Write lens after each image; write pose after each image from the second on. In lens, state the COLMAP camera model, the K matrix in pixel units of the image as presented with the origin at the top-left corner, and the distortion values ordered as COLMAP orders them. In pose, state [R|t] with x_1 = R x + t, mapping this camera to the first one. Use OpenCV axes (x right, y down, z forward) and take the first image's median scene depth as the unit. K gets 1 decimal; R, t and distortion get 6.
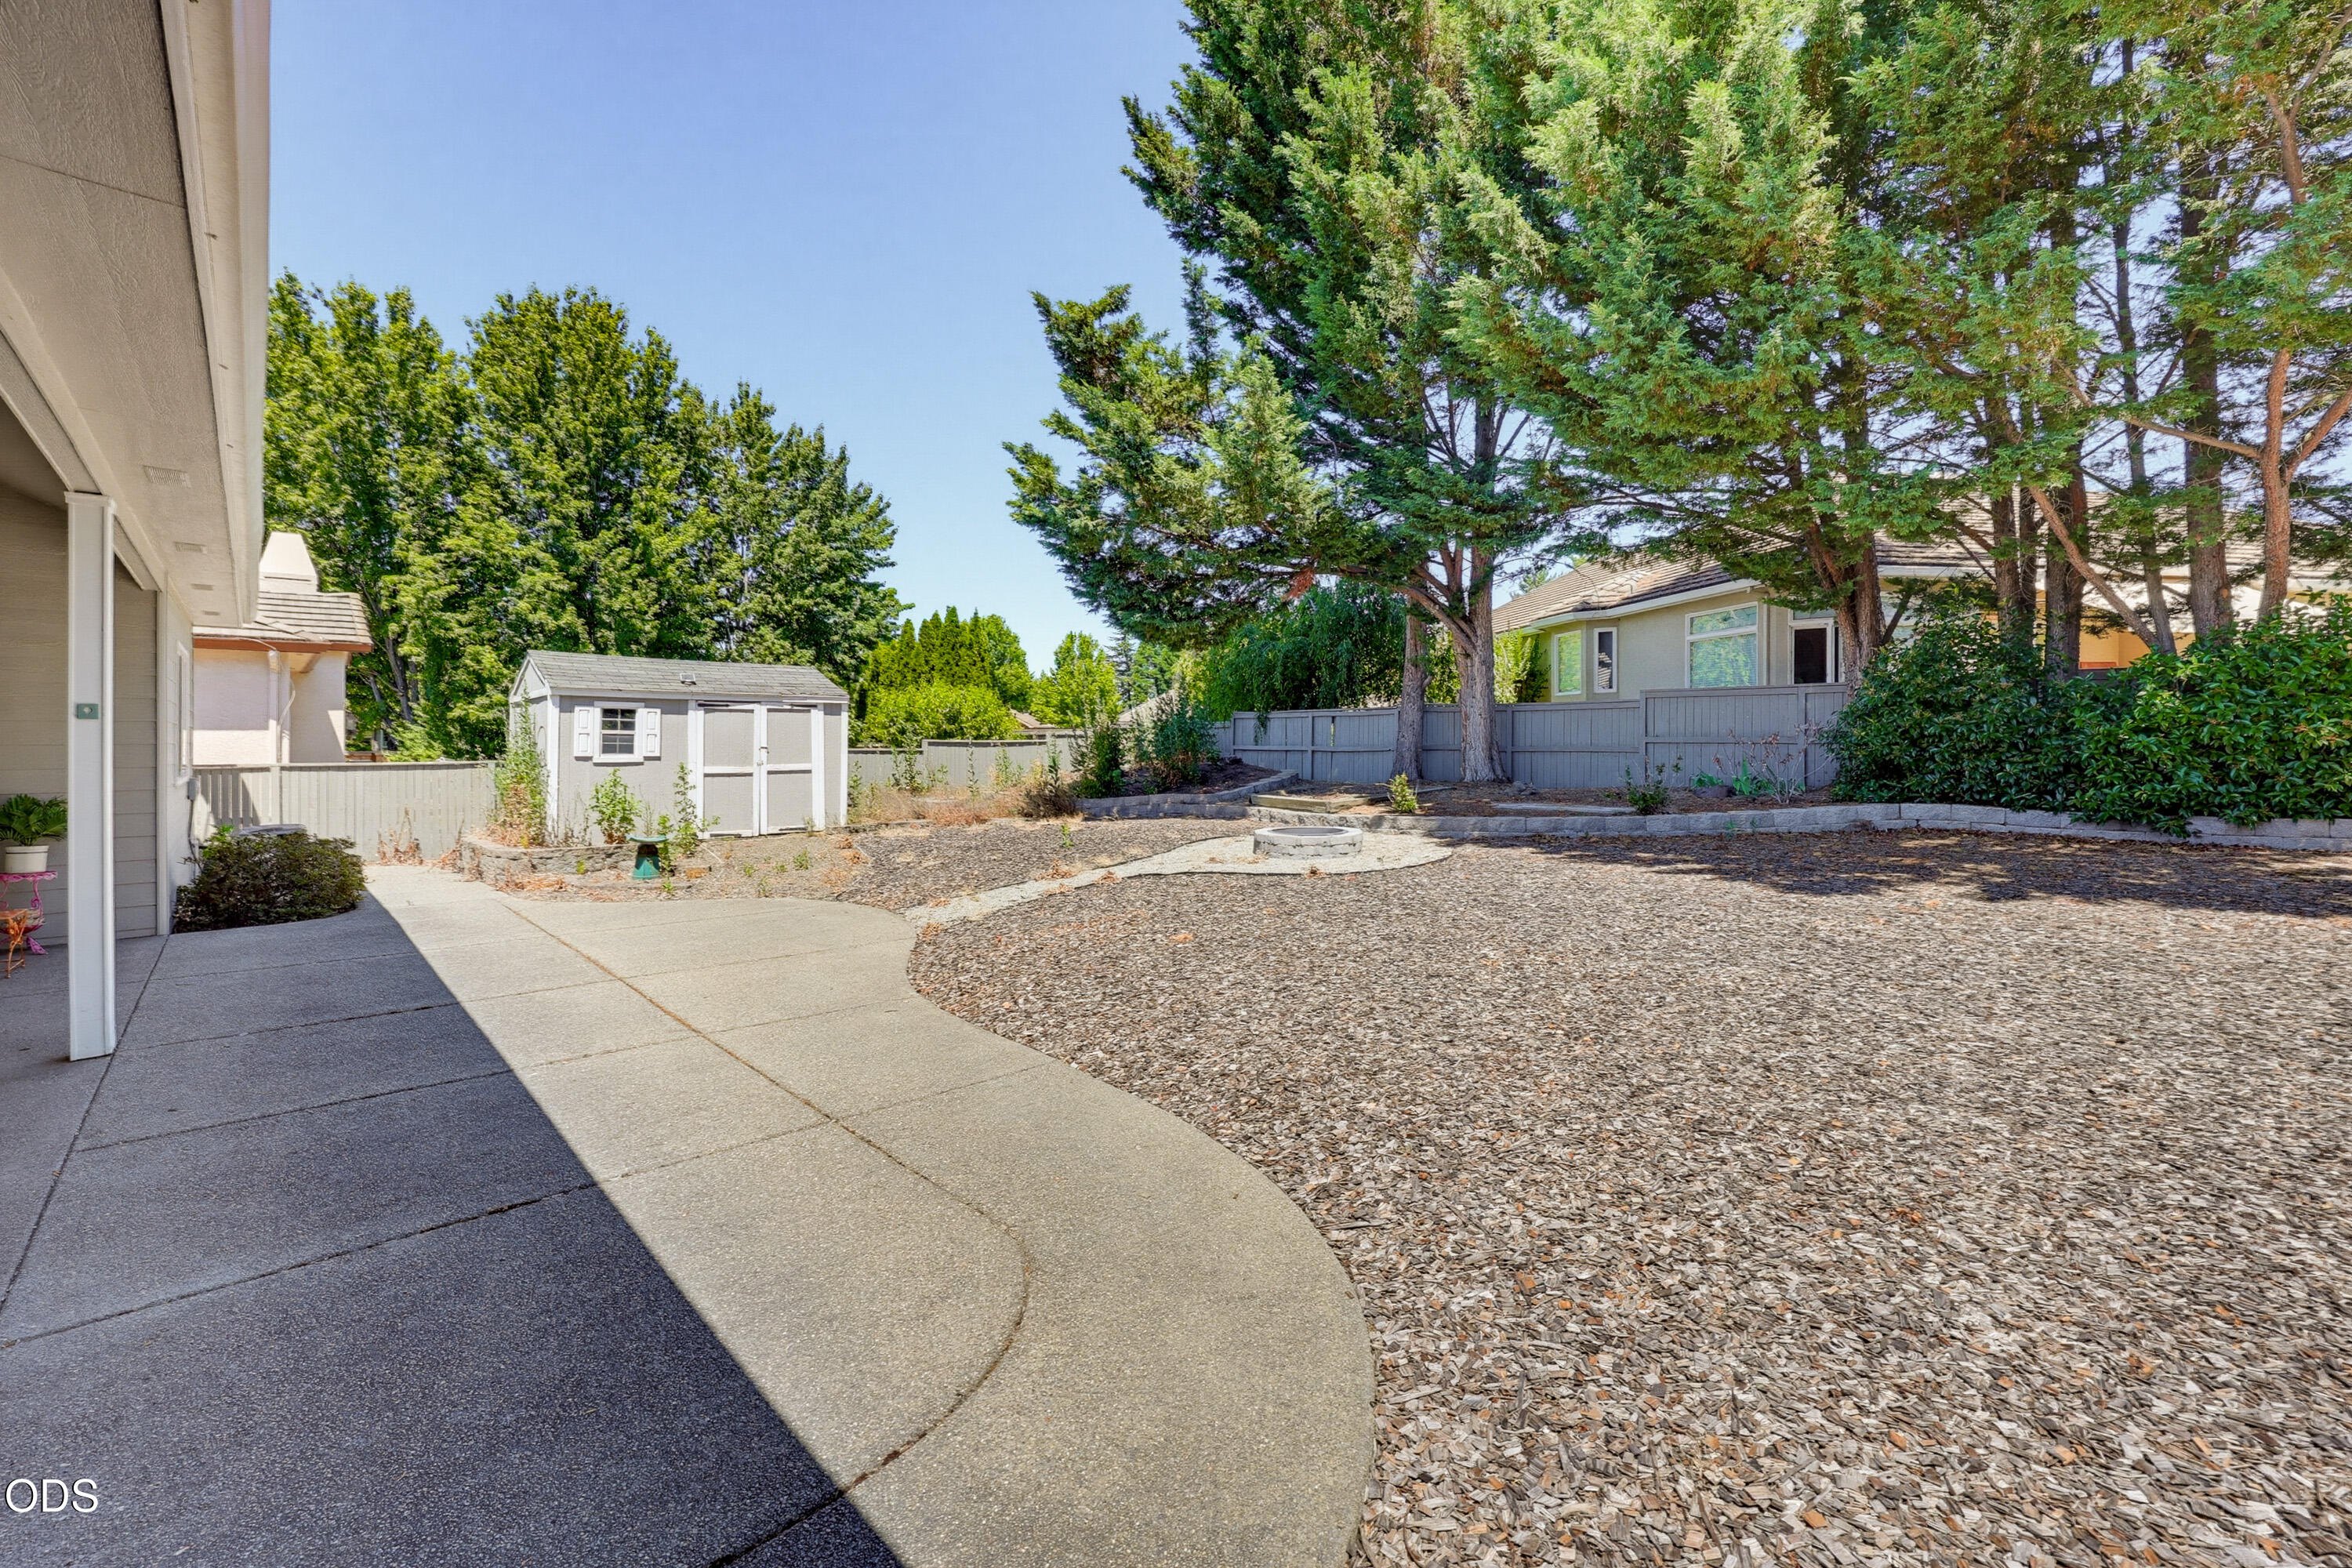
lens RADIAL K [[963.8, 0, 1175.2], [0, 963.8, 727.4], [0, 0, 1]] dist [-0.000167, -0.000043]
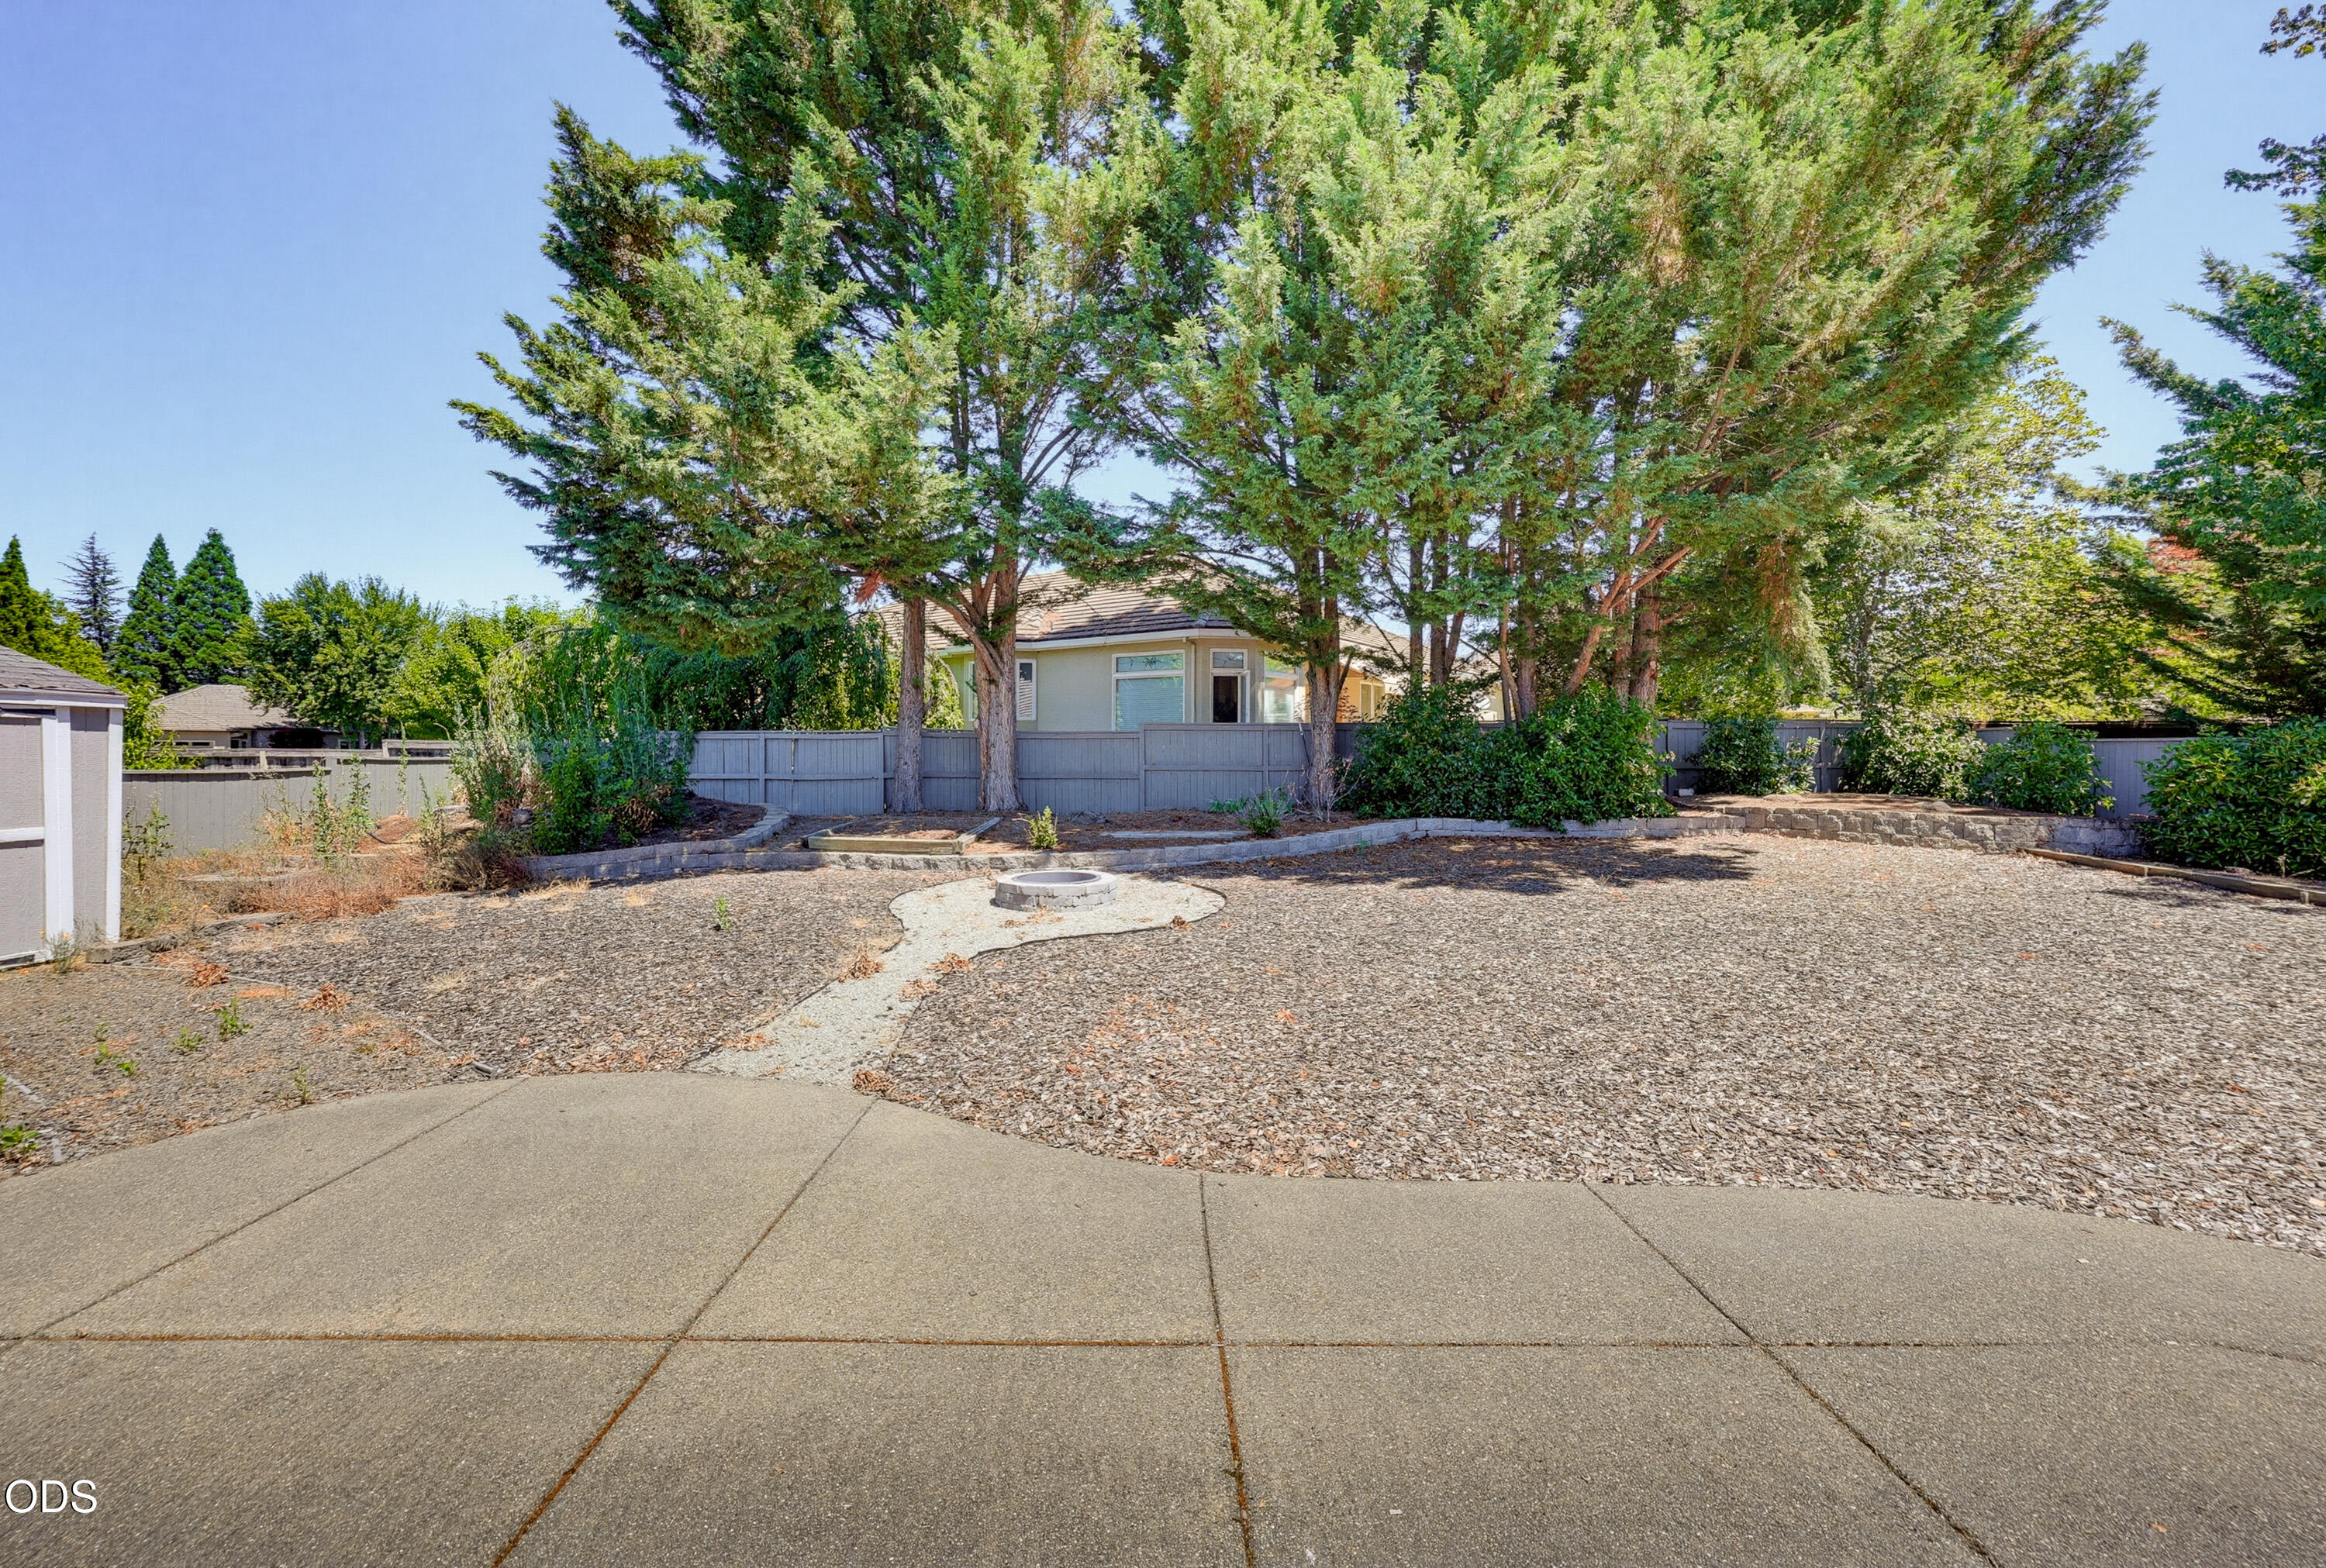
lens RADIAL K [[972.2, 0, 1157.5], [0, 972.2, 745.1], [0, 0, 1]] dist [0.000262, 0.000074]
pose [[0.694933, 0.011151, 0.718988, -0.340936], [-0.012026, 0.999920, -0.003884, -0.009969], [-0.718974, -0.005947, 0.695012, 0.232398]]
